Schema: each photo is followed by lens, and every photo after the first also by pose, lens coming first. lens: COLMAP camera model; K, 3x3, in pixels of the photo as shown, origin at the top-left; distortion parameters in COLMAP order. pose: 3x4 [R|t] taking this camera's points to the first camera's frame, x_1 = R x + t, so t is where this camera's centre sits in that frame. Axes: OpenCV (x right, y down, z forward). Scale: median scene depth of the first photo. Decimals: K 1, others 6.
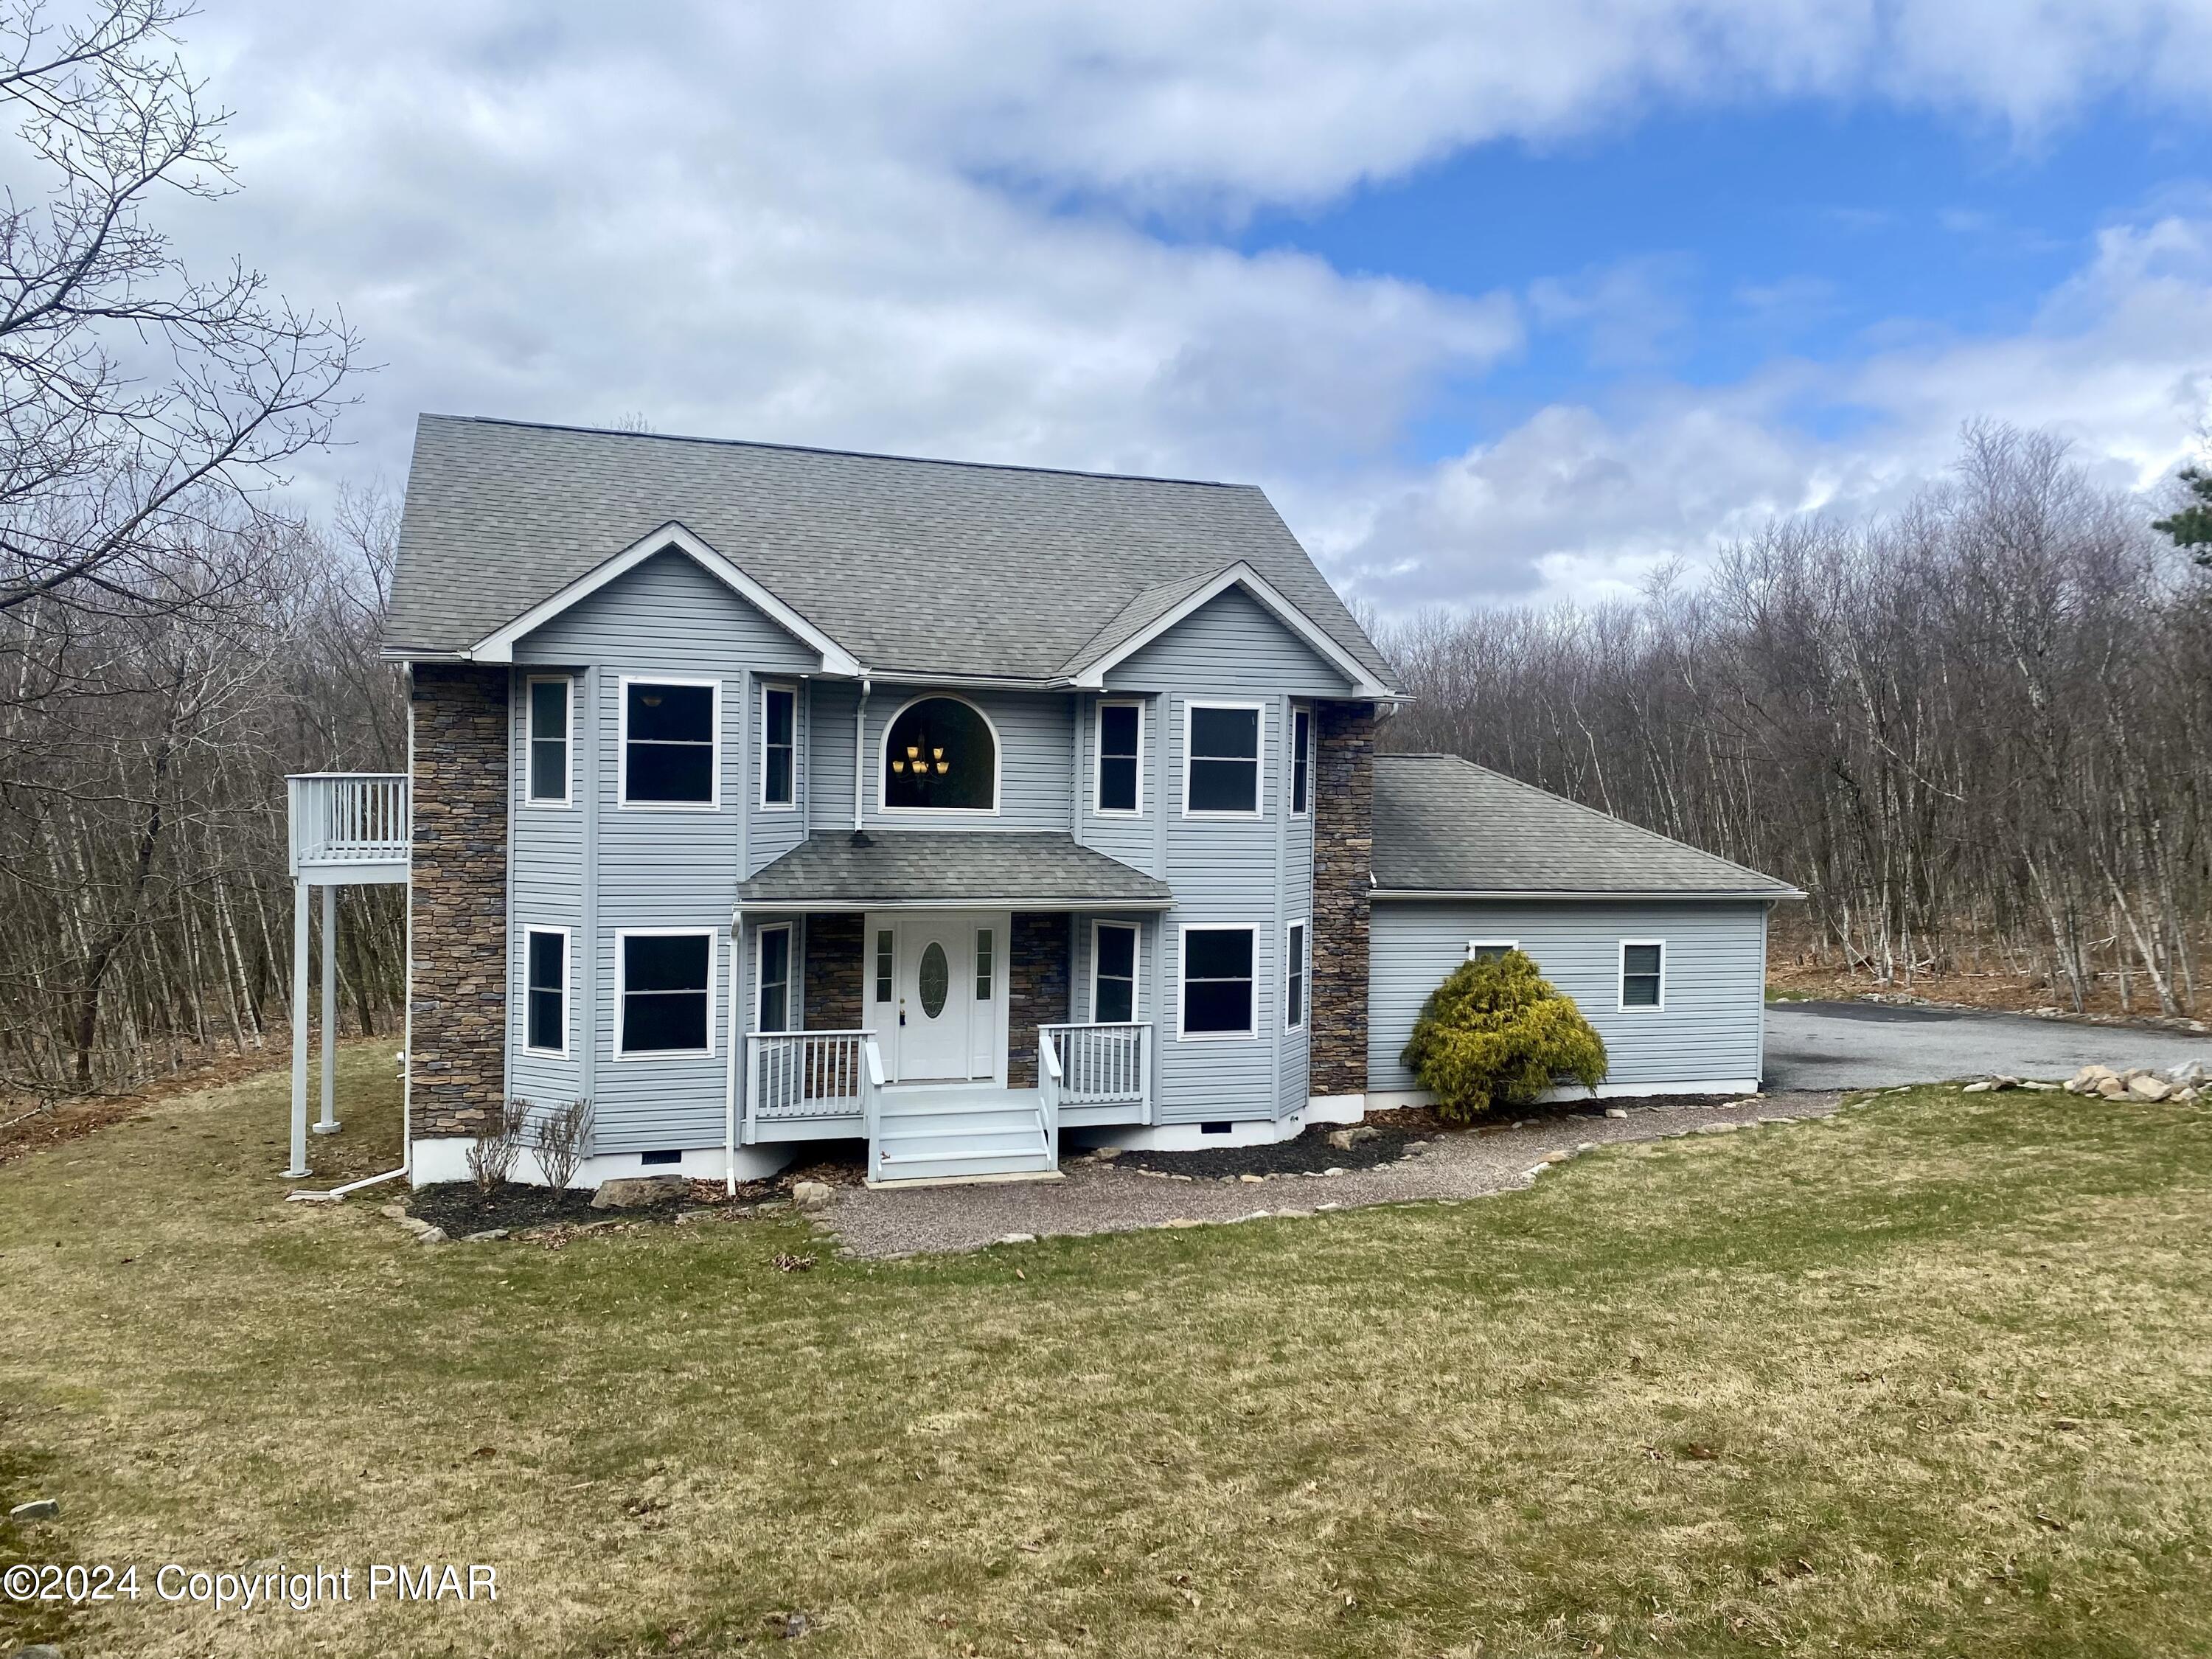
lens RADIAL K [[1670.7, 0, 1109.9], [0, 1670.7, 807.7], [0, 0, 1]] dist [0.054804, -0.058963]
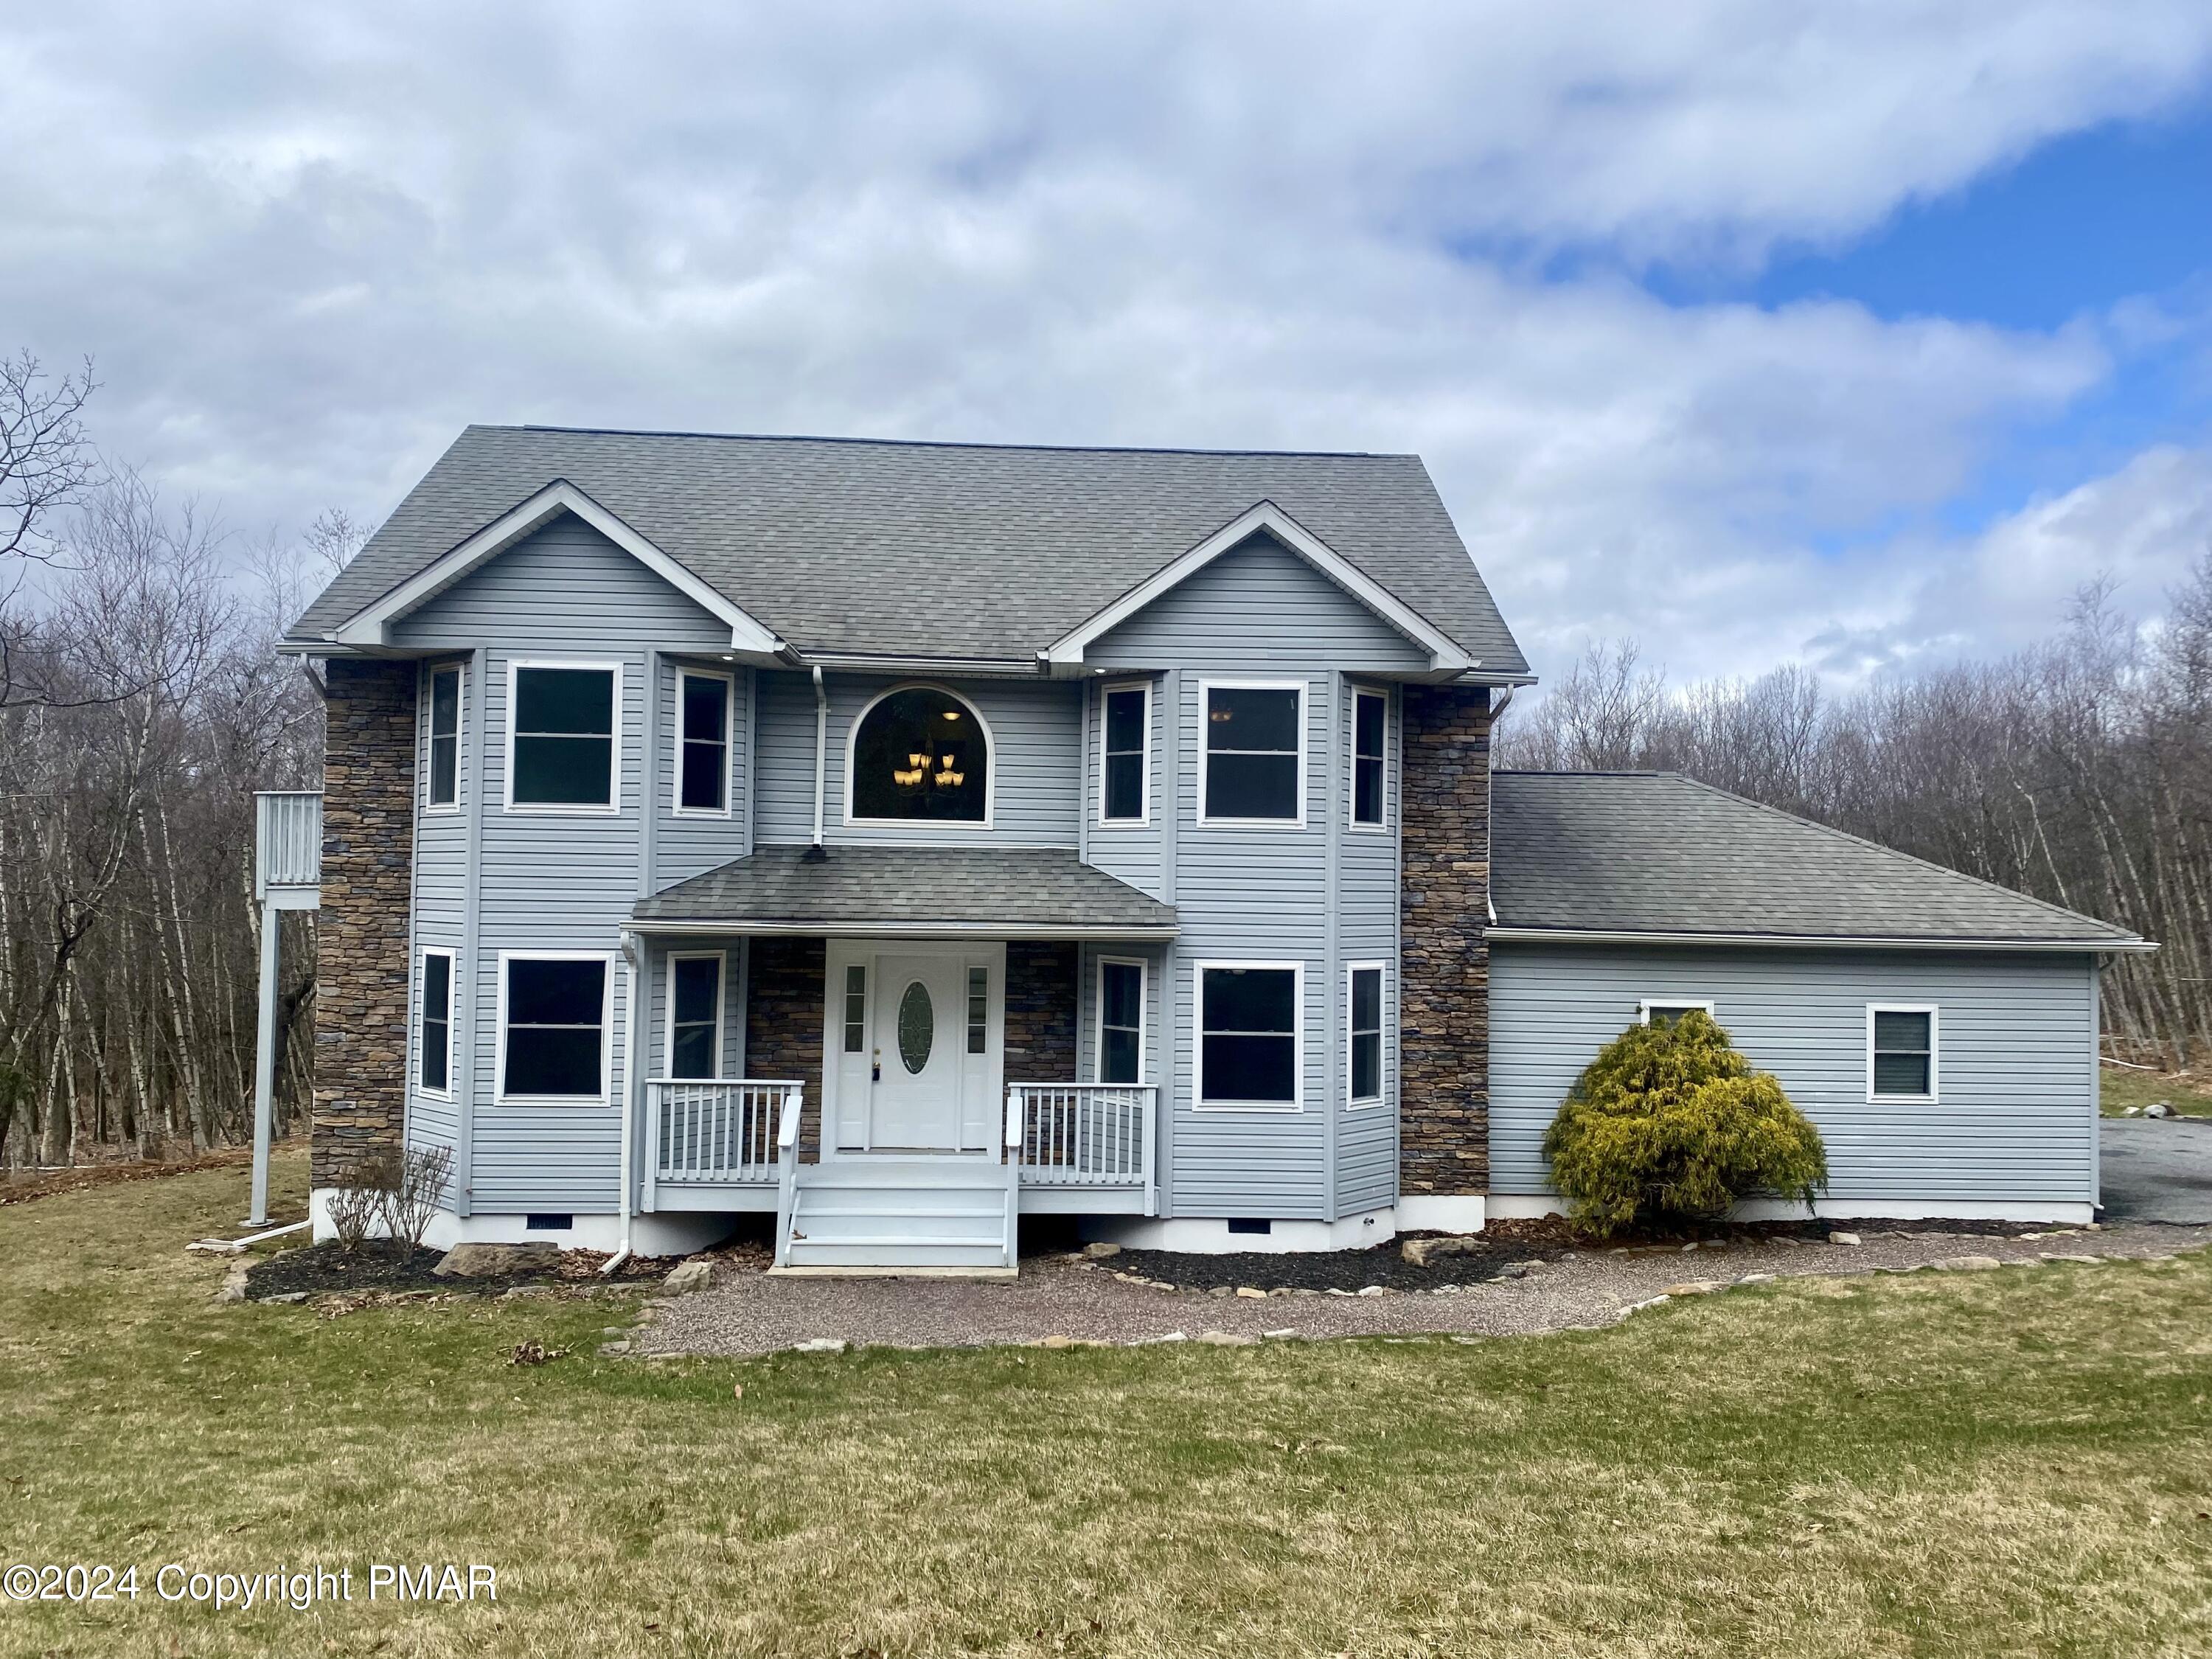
lens RADIAL K [[1670.7, 0, 1111.4], [0, 1670.7, 808.1], [0, 0, 1]] dist [0.054804, -0.058963]
pose [[0.960996, -0.016546, -0.276068, 0.226690], [-0.001887, 0.997793, -0.066371, 0.050836], [0.276557, 0.064303, 0.958844, 0.229134]]
